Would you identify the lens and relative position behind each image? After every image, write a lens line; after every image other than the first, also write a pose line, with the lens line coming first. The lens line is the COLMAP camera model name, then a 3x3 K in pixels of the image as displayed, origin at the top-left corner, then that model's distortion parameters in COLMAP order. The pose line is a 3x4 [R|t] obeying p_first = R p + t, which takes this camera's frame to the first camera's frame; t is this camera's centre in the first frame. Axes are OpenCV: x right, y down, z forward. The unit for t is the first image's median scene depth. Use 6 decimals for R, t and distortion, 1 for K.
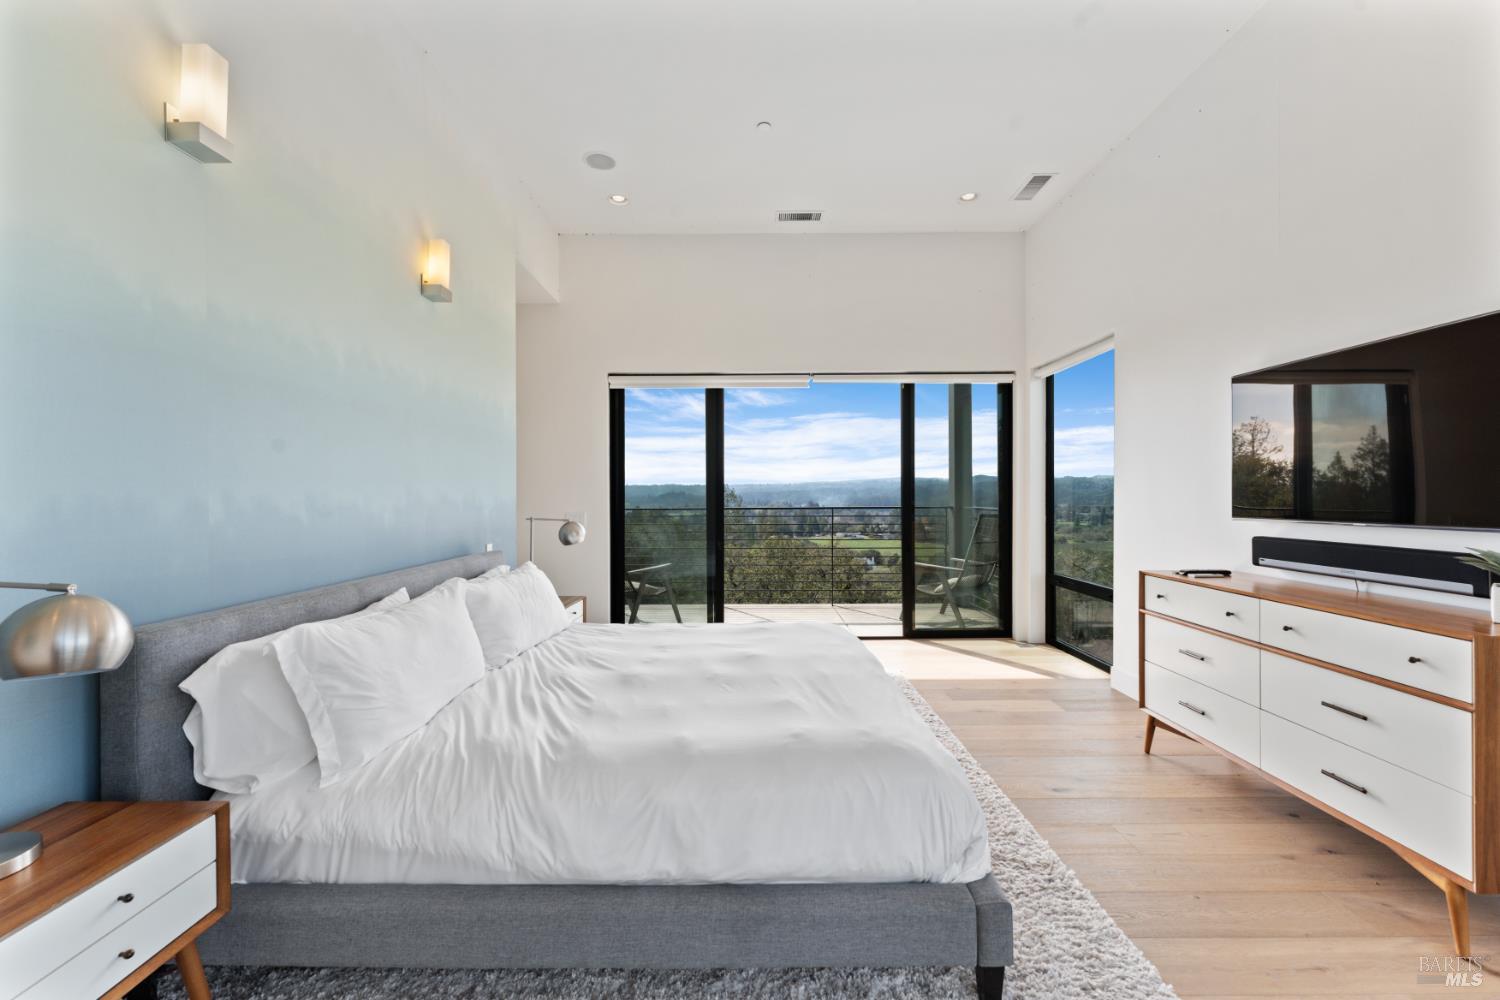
lens RADIAL K [[599.0, 0, 750.2], [0, 599.0, 493.9], [0, 0, 1]] dist [0.000553, -0.000738]
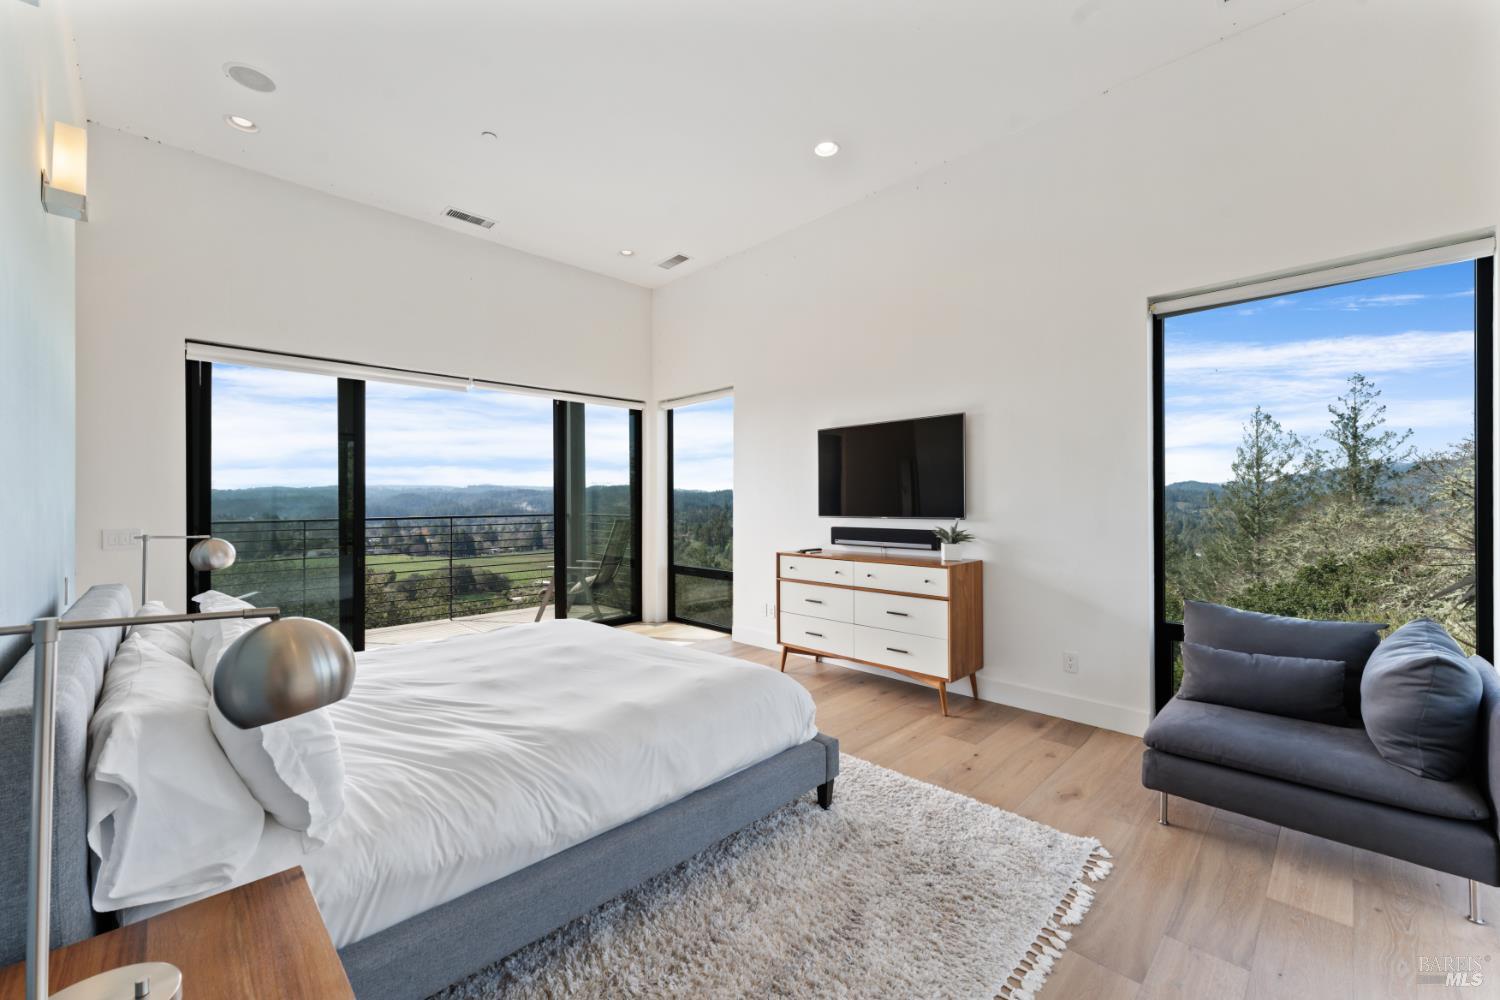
lens RADIAL K [[599.0, 0, 751.0], [0, 599.0, 497.7], [0, 0, 1]] dist [0.000553, -0.000738]
pose [[0.706356, 0.004201, 0.707844, -0.513668], [0.001766, 0.999969, -0.007697, 0.002116], [-0.707854, 0.006687, 0.706327, -0.022839]]
